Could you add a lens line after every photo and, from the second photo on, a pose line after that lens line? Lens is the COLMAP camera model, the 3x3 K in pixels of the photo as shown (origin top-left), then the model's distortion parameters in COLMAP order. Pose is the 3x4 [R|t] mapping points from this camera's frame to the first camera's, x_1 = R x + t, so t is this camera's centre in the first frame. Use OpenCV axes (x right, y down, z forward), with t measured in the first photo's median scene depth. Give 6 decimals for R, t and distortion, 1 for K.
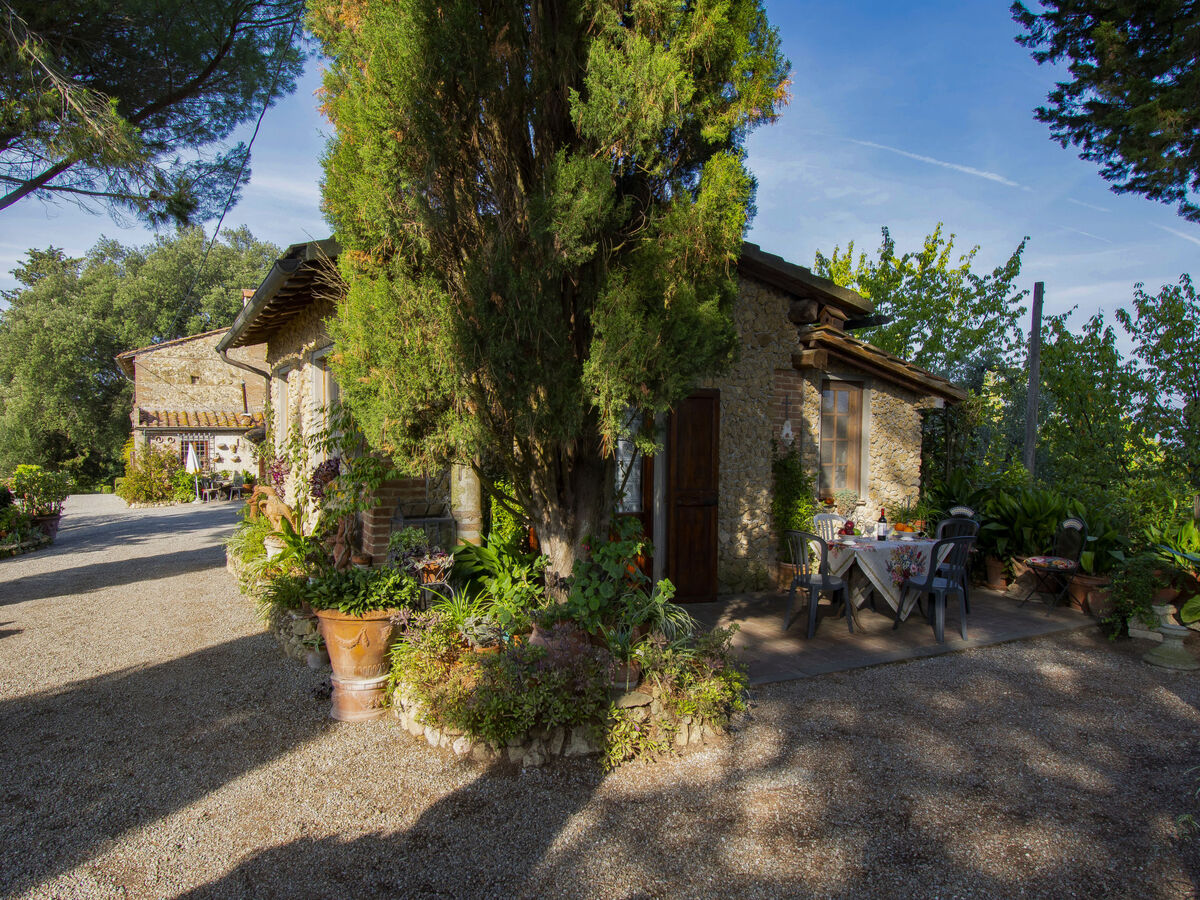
lens RADIAL K [[788.3, 0, 590.2], [0, 788.3, 472.2], [0, 0, 1]] dist [0.009877, -0.014761]
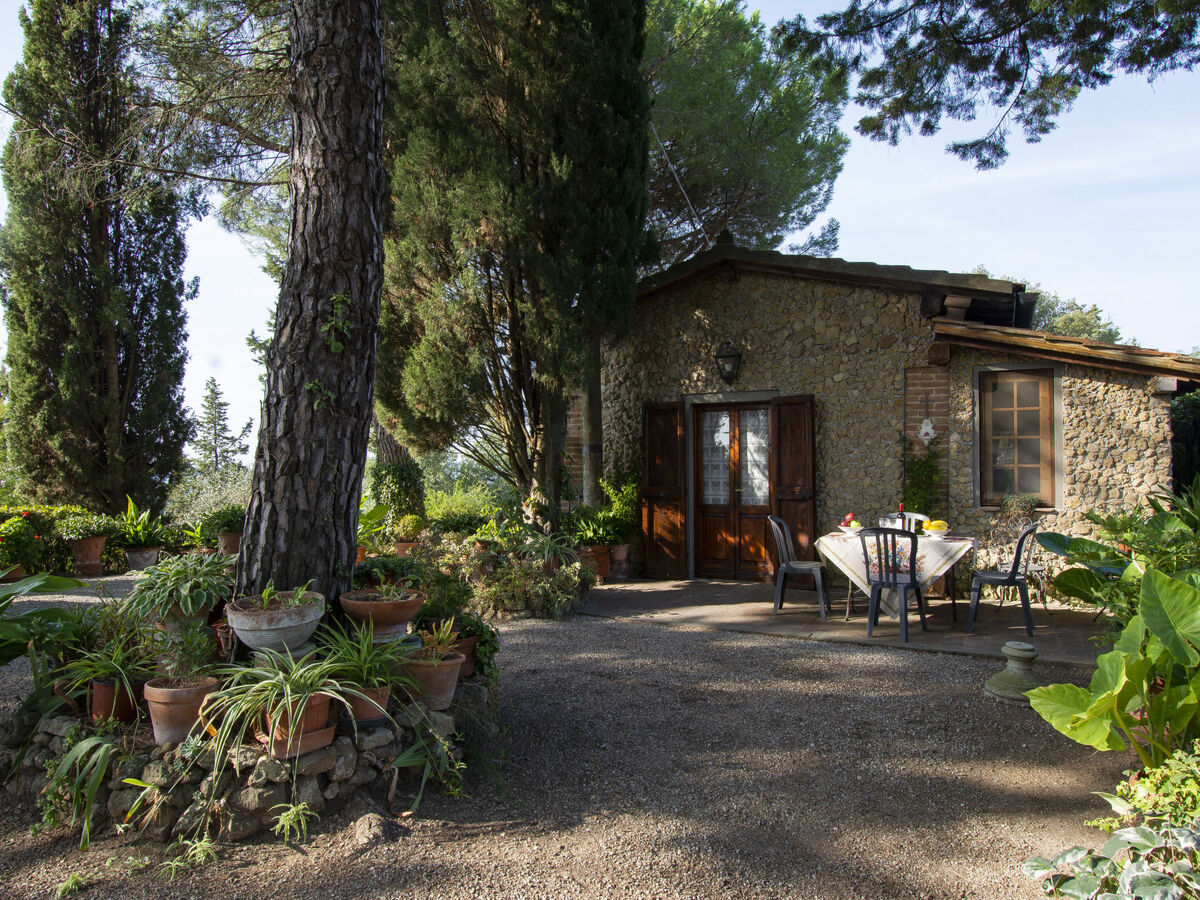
lens RADIAL K [[788.3, 0, 599.5], [0, 788.3, 445.0], [0, 0, 1]] dist [0.009877, -0.014761]
pose [[0.557716, -0.035482, -0.829273, 0.851424], [-0.032623, 0.997377, -0.064615, 0.042566], [0.829391, 0.063090, 0.555095, 0.139851]]
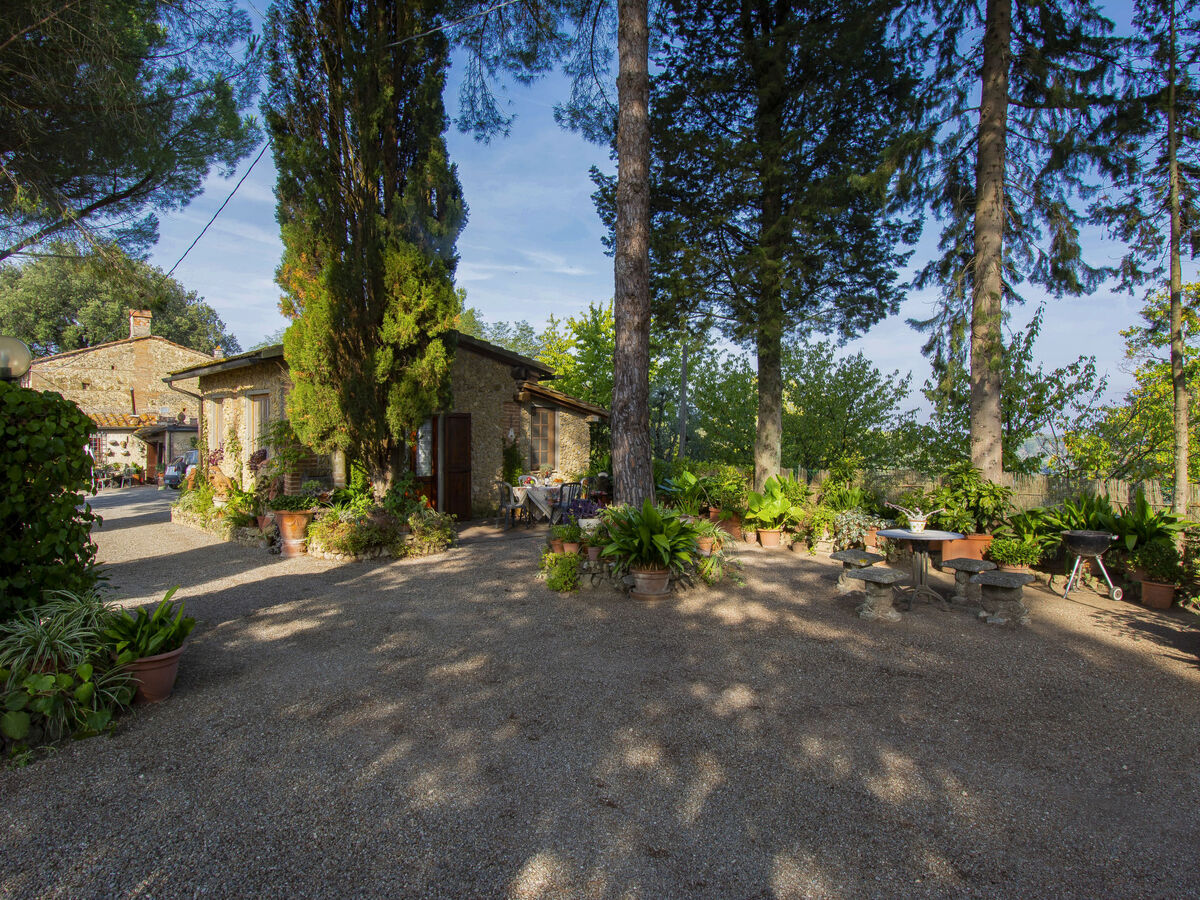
lens RADIAL K [[733.1, 0, 601.7], [0, 733.1, 447.6], [0, 0, 1]] dist [-0.000319, -0.015096]
pose [[0.978859, -0.006608, 0.204431, 0.101905], [0.011217, 0.999708, -0.021398, 0.022882], [-0.204230, 0.023239, 0.978647, -0.824309]]
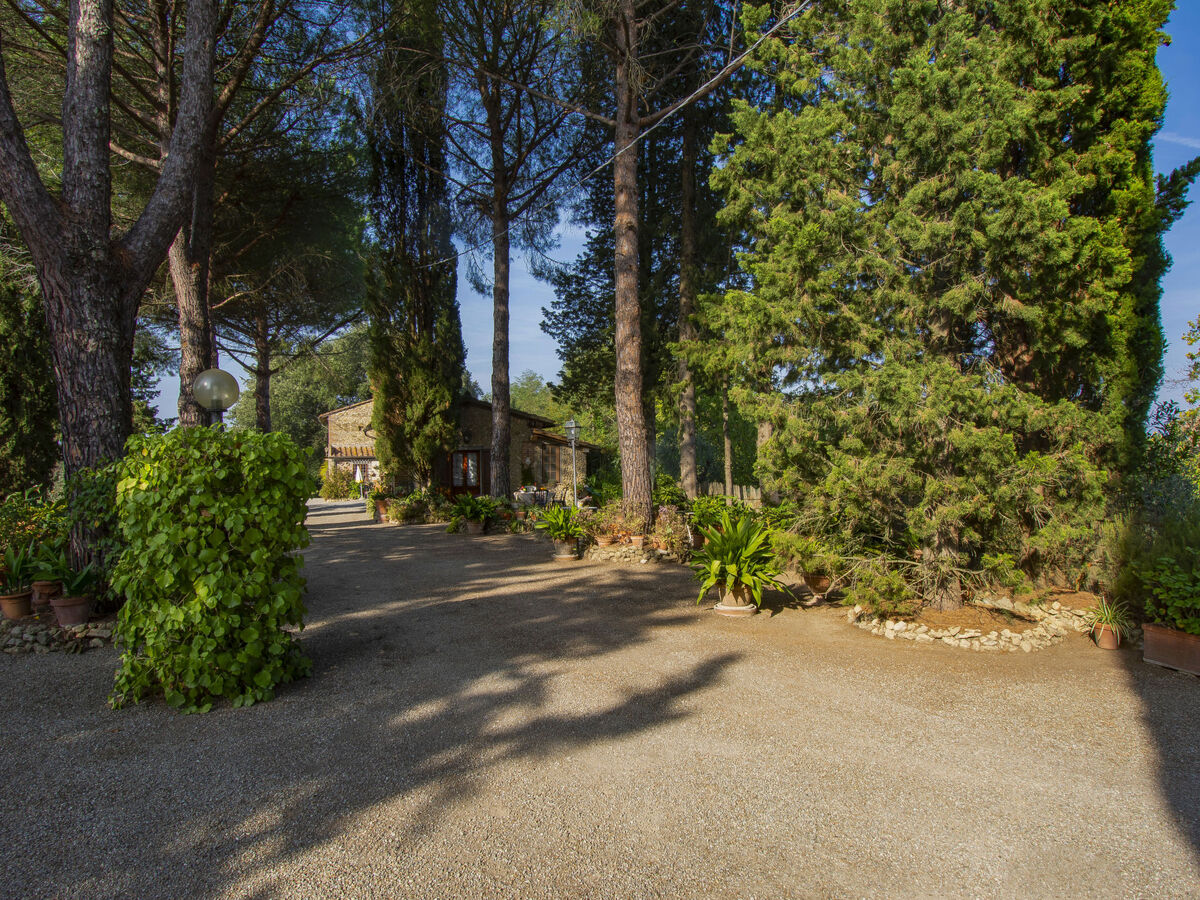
lens RADIAL K [[752.2, 0, 605.3], [0, 752.2, 474.1], [0, 0, 1]] dist [-0.010430, -0.003471]
pose [[0.987451, -0.008773, -0.157684, 1.066513], [0.005736, 0.999789, -0.019704, 0.064989], [0.157823, 0.018552, 0.987293, -2.000716]]
